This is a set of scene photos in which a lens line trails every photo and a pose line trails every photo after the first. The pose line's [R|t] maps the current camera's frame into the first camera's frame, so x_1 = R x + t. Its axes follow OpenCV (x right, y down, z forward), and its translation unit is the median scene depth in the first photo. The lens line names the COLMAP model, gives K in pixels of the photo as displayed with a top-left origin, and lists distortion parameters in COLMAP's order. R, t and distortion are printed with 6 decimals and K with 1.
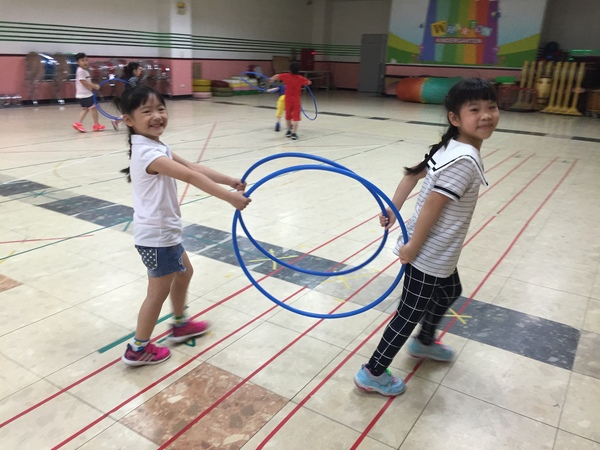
lens RADIAL K [[512.6, 0, 300.0], [0, 512.6, 225.0], [0, 0, 1]] dist [0.077508, -0.104301]
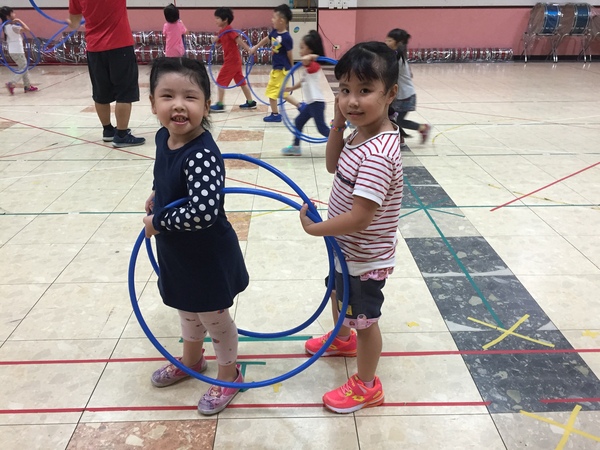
lens RADIAL K [[512.6, 0, 300.0], [0, 512.6, 225.0], [0, 0, 1]] dist [0.077508, -0.104301]
pose [[0.561531, 0.301718, -0.770486, 0.086736], [-0.238809, 0.950622, 0.198213, -0.041638], [0.792245, 0.072696, 0.605857, 0.141665]]
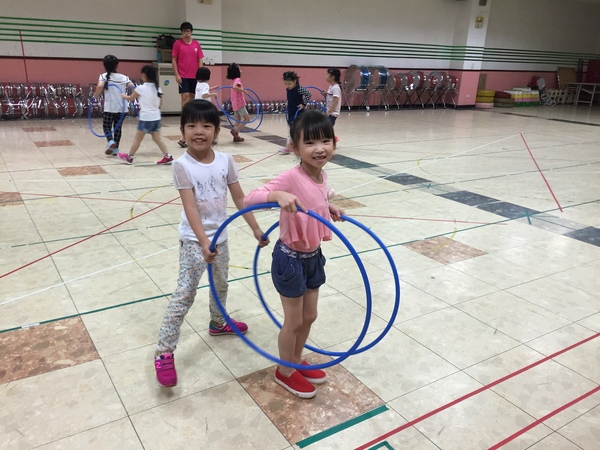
lens RADIAL K [[512.6, 0, 300.0], [0, 512.6, 225.0], [0, 0, 1]] dist [0.077508, -0.104301]
pose [[0.911972, 0.130912, -0.388804, -0.139873], [-0.136491, 0.990551, 0.013372, 0.026897], [0.386881, 0.040873, 0.921223, -0.110756]]
